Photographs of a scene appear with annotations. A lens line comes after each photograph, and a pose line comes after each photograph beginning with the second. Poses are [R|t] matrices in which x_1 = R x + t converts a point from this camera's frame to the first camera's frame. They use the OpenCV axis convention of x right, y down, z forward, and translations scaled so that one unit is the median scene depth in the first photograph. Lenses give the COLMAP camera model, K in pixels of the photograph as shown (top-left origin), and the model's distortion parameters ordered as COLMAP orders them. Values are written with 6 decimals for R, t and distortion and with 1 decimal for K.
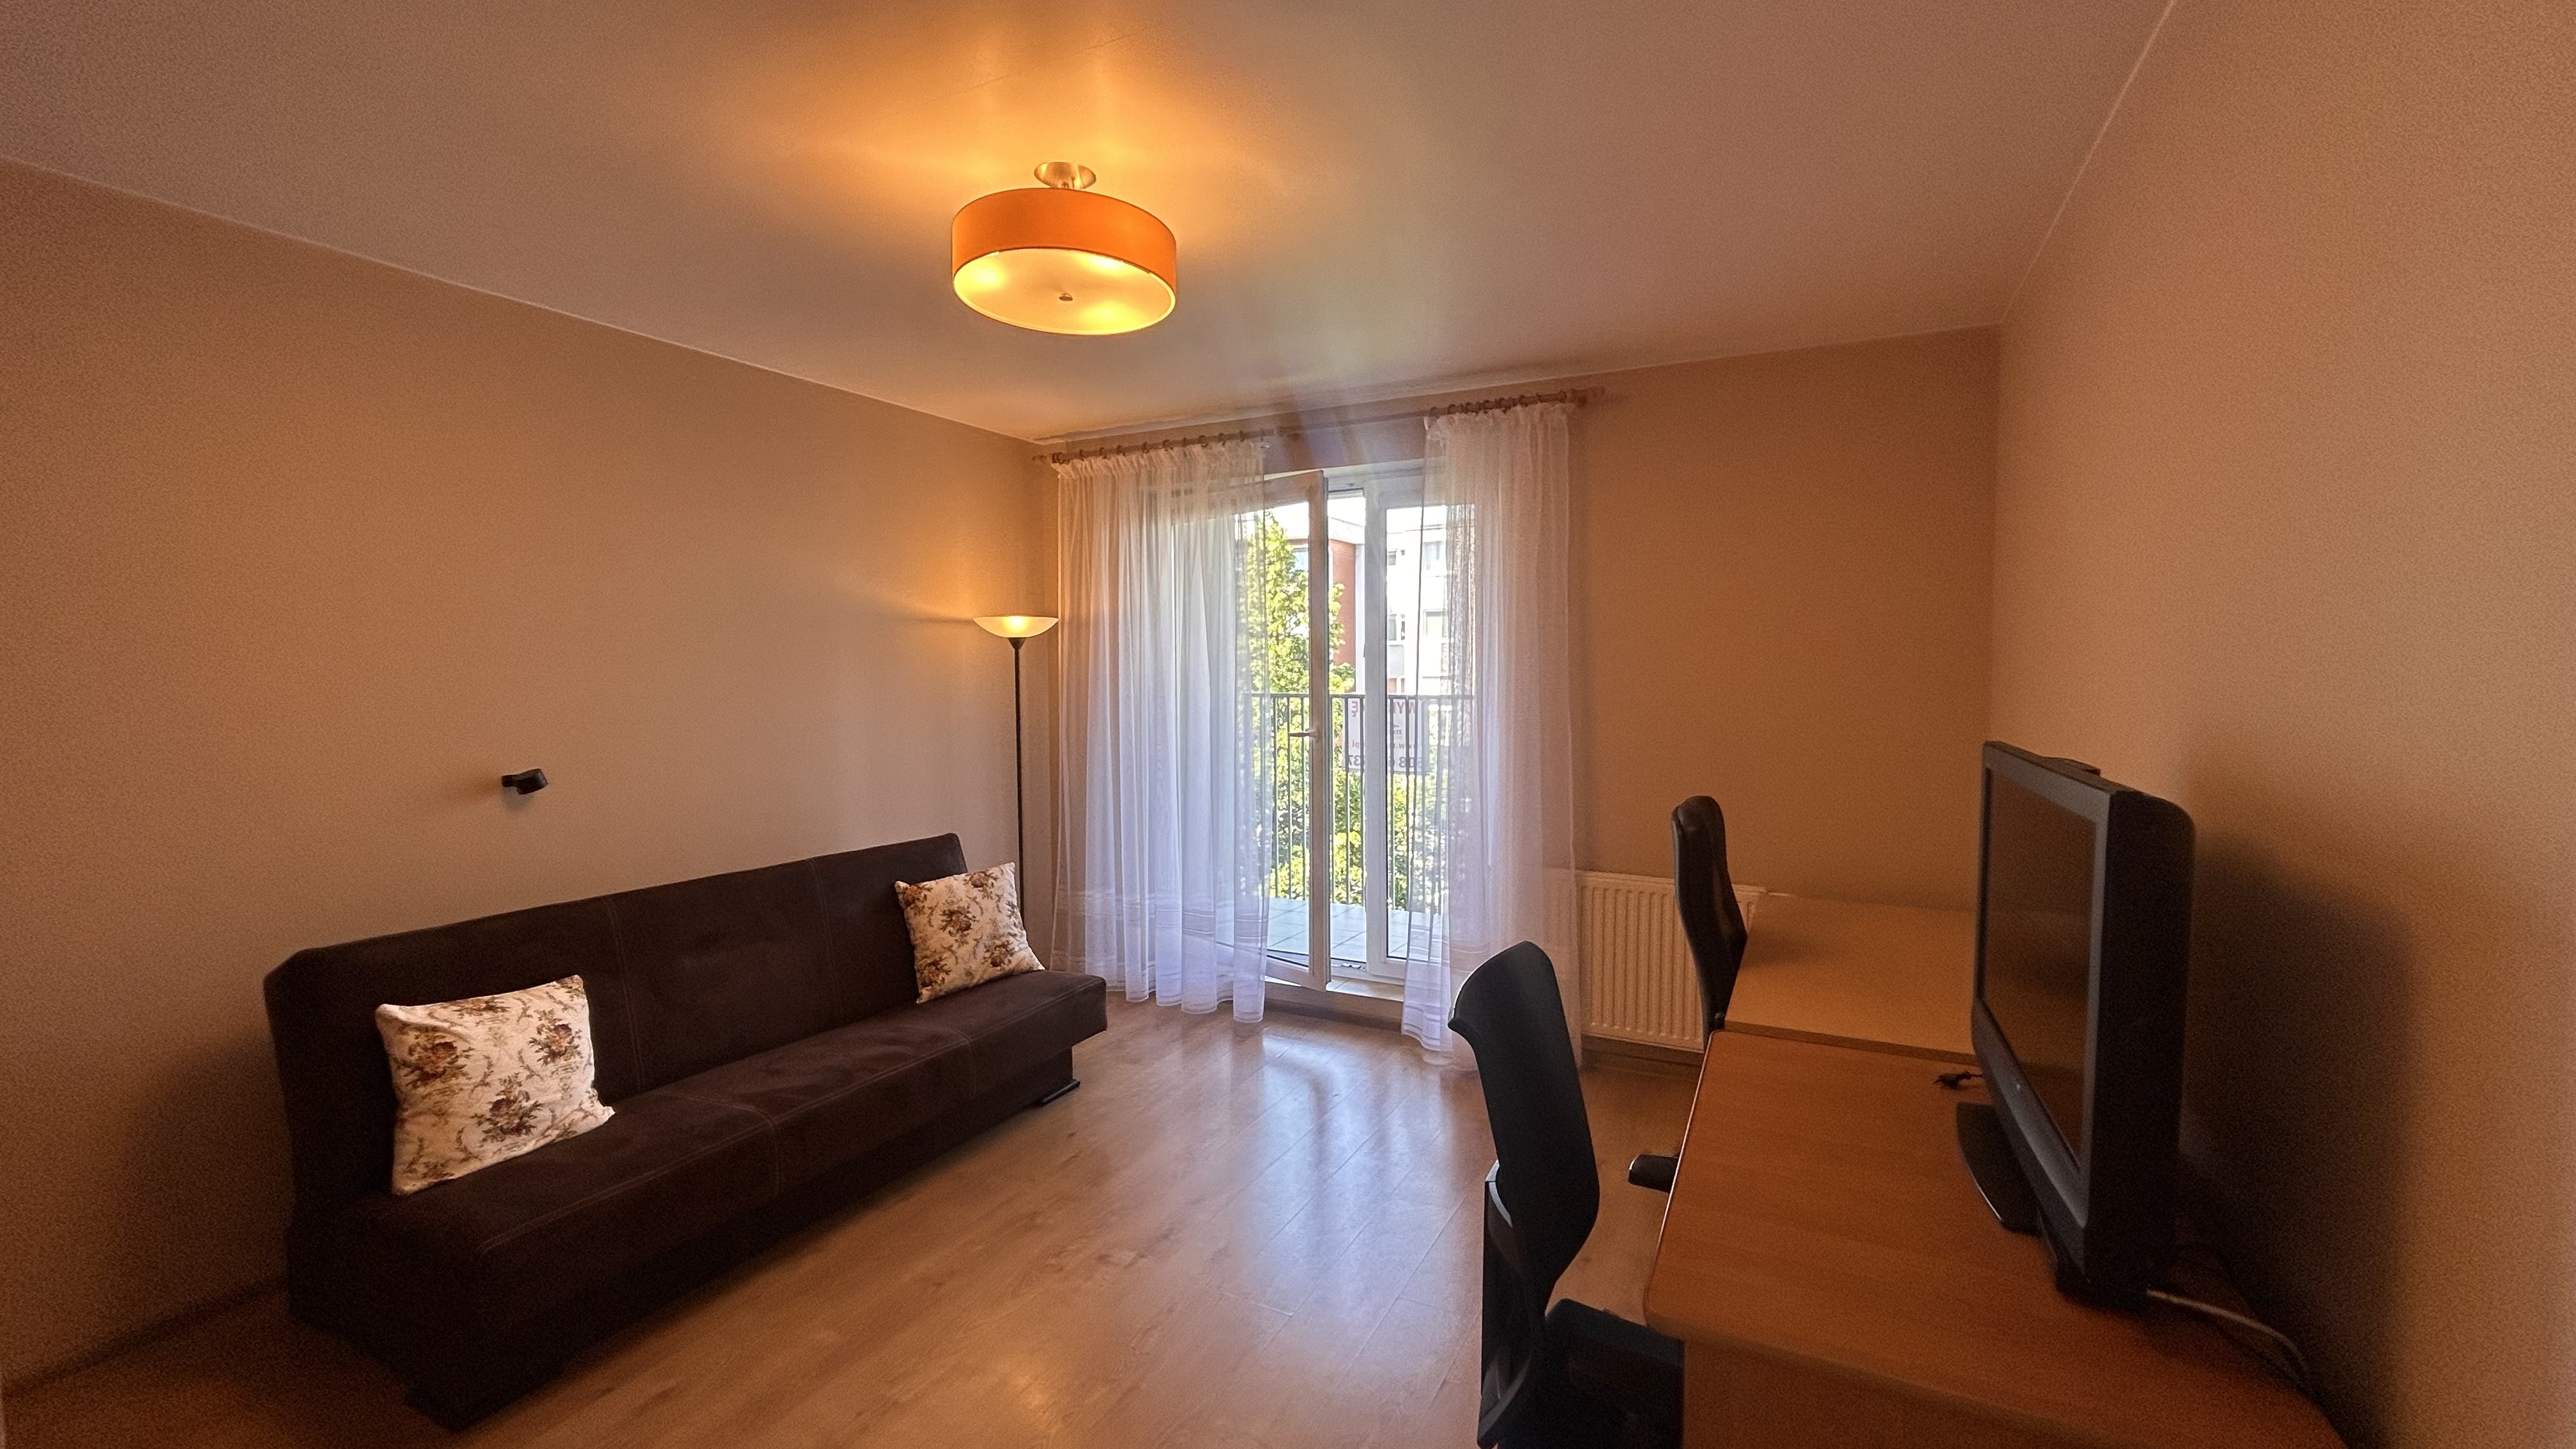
lens RADIAL K [[1053.6, 0, 1288.0], [0, 1053.6, 724.5], [0, 0, 1]] dist [-0.002806, 0.006342]
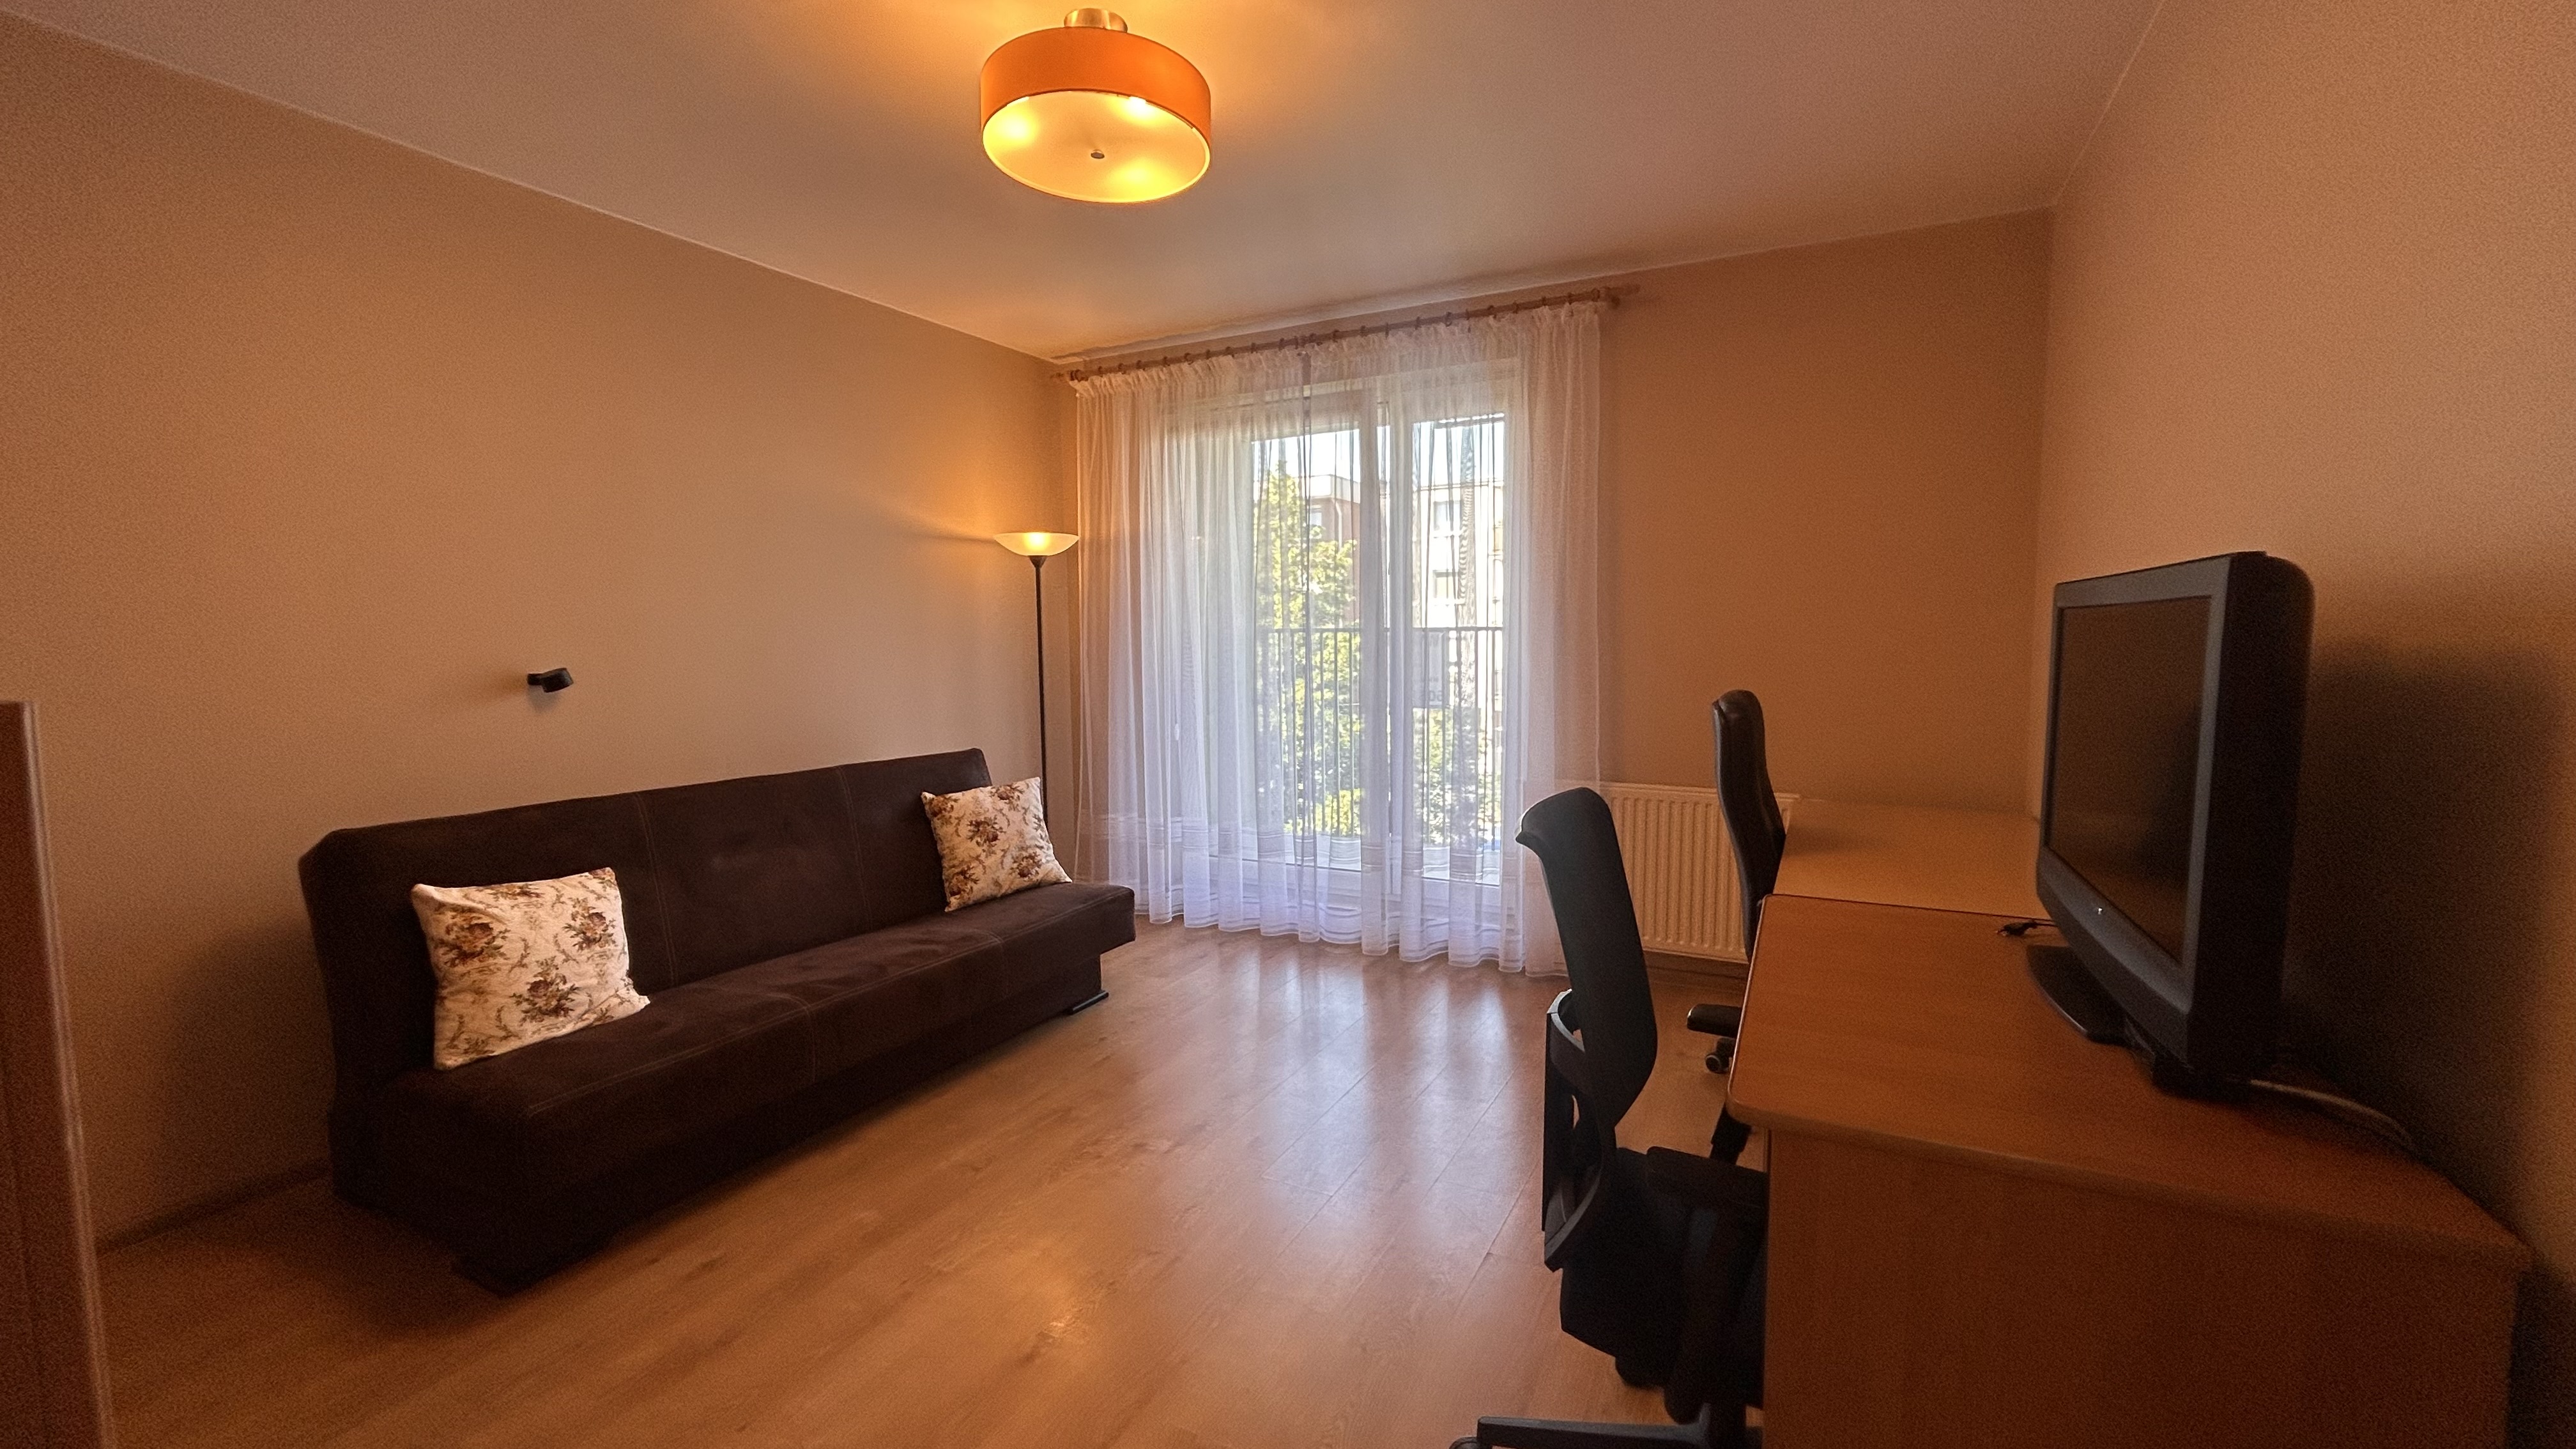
lens RADIAL K [[1050.2, 0, 1288.0], [0, 1050.2, 724.5], [0, 0, 1]] dist [0.002648, -0.000361]
pose [[0.999966, -0.004010, -0.007149, -0.024494], [0.004235, 0.999487, 0.031756, 0.069979], [0.007018, -0.031785, 0.999470, 0.015702]]
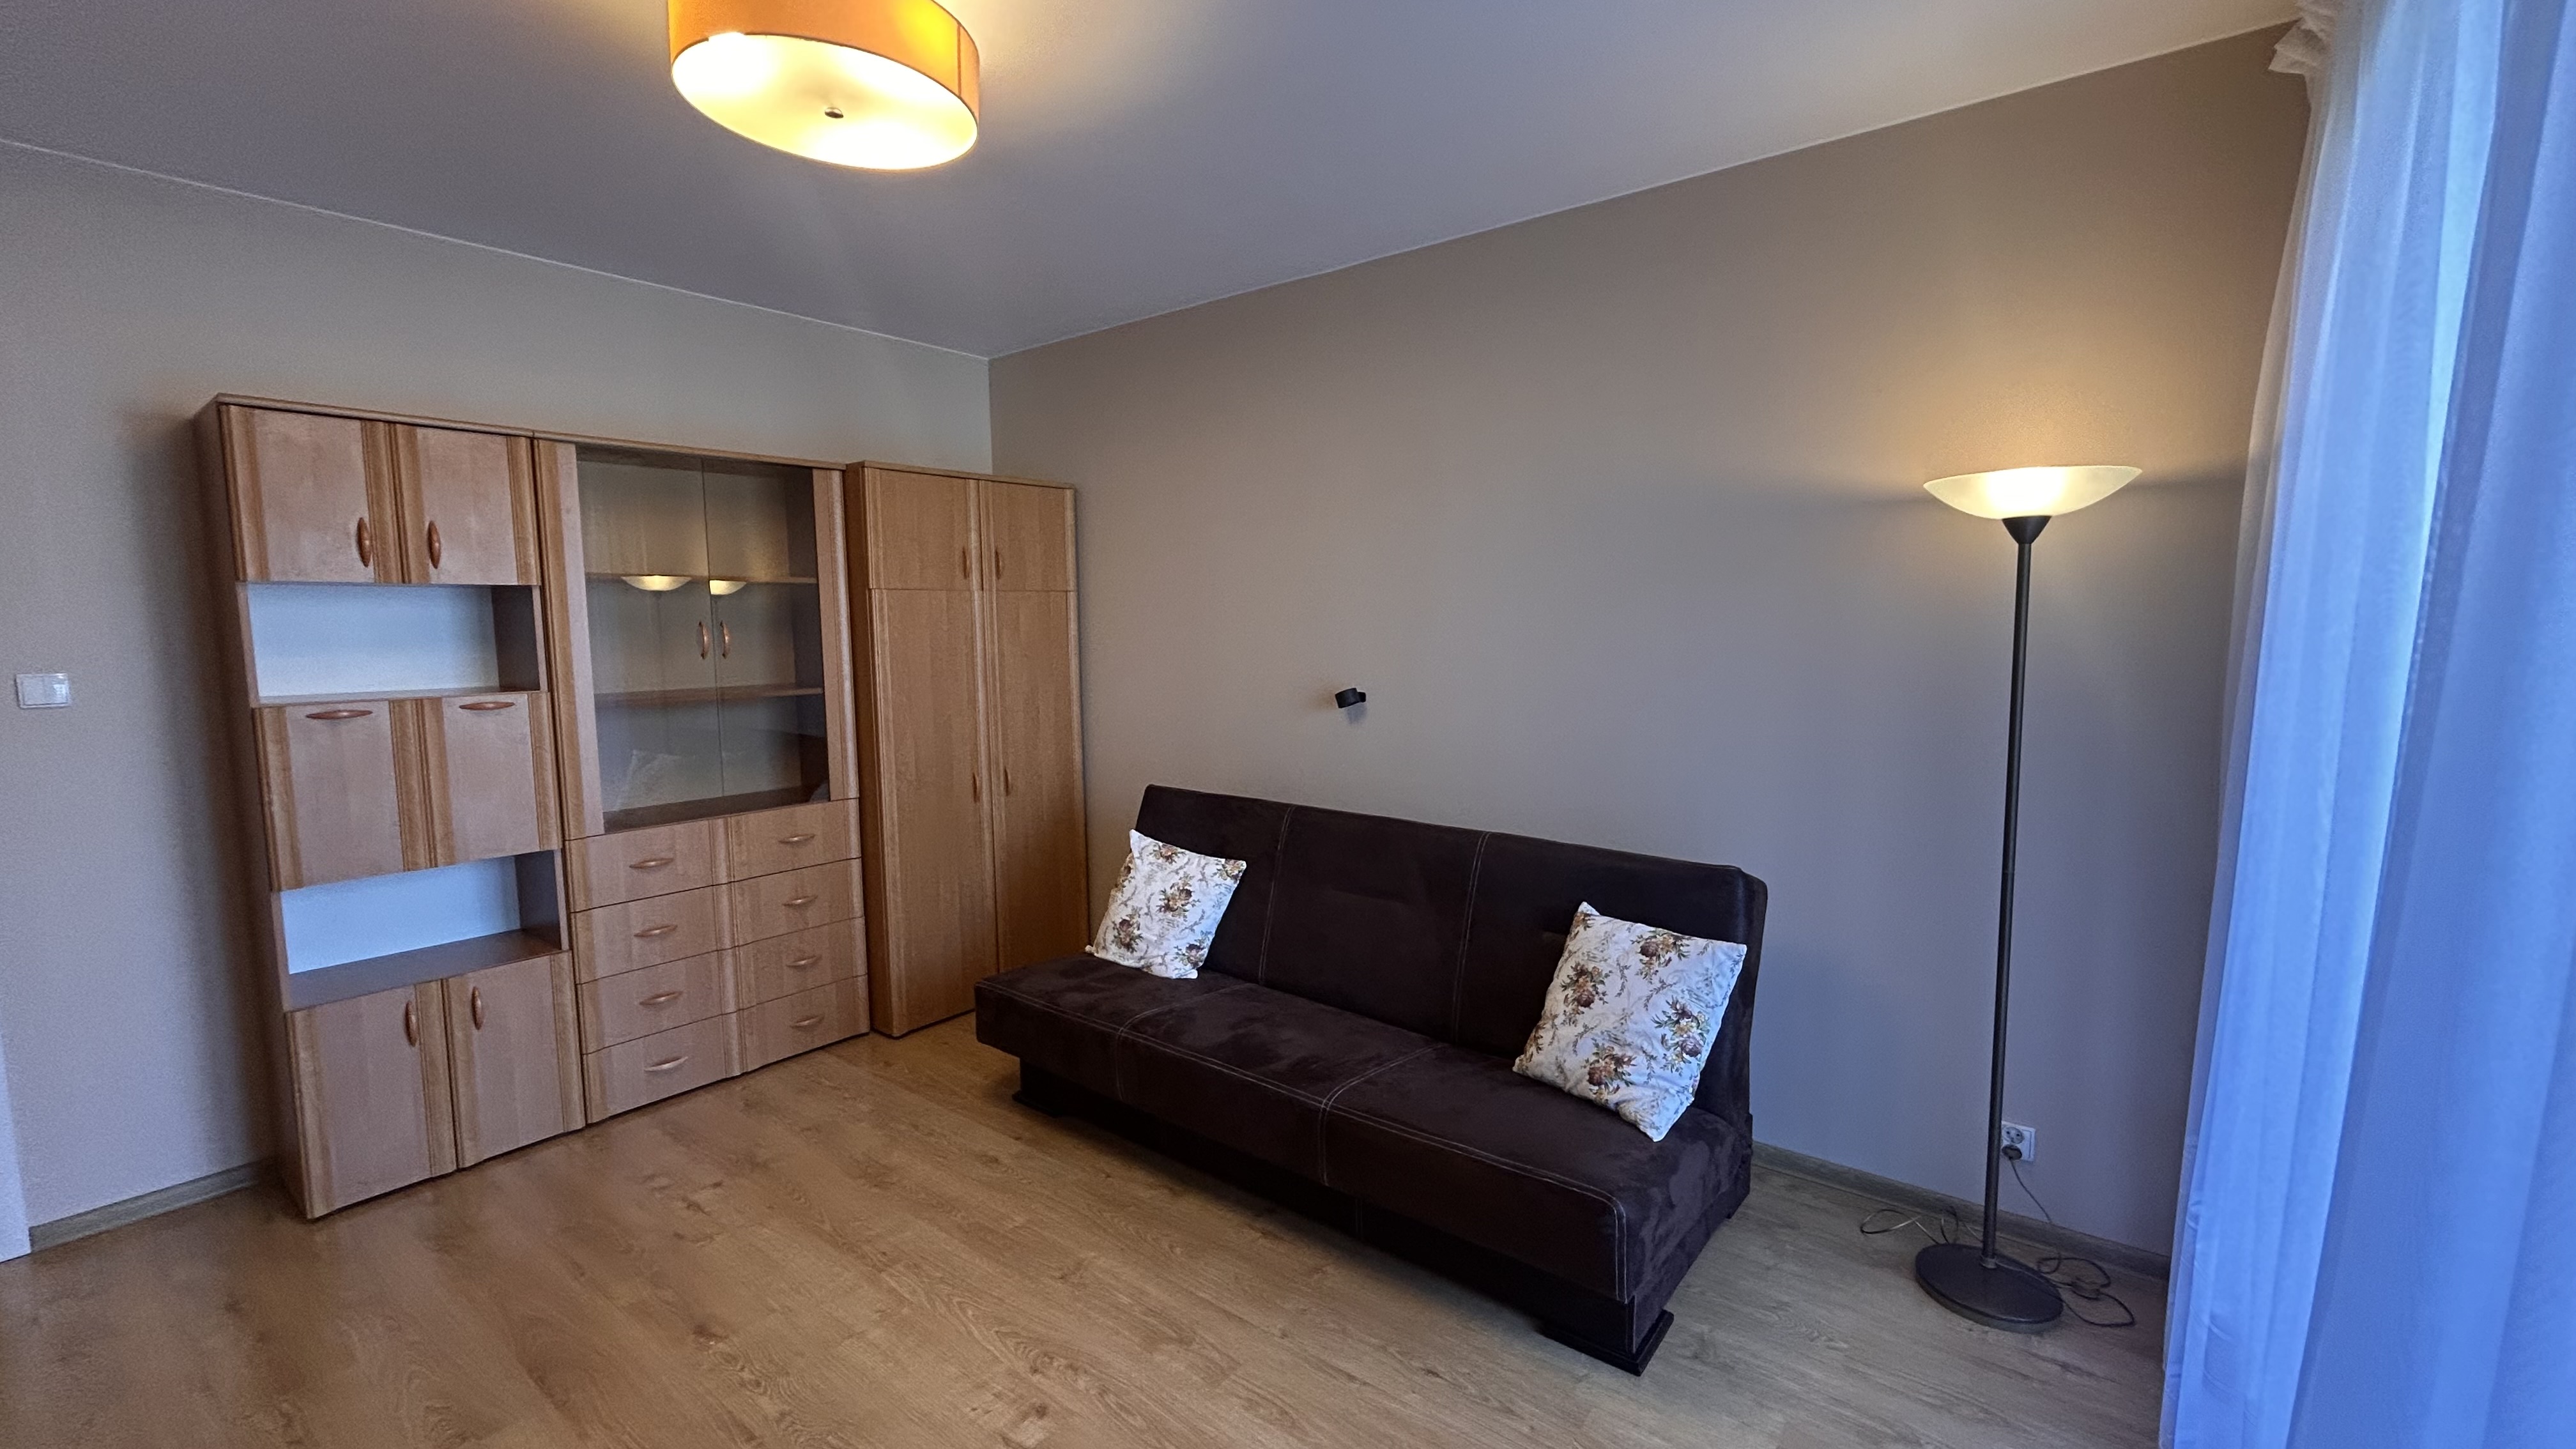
lens RADIAL K [[1053.6, 0, 1288.0], [0, 1053.6, 724.5], [0, 0, 1]] dist [-0.002806, 0.006342]
pose [[-0.187508, 0.106139, -0.976512, 0.415408], [-0.045300, 0.992153, 0.116537, -0.047923], [0.981218, 0.066087, -0.181228, 1.181900]]
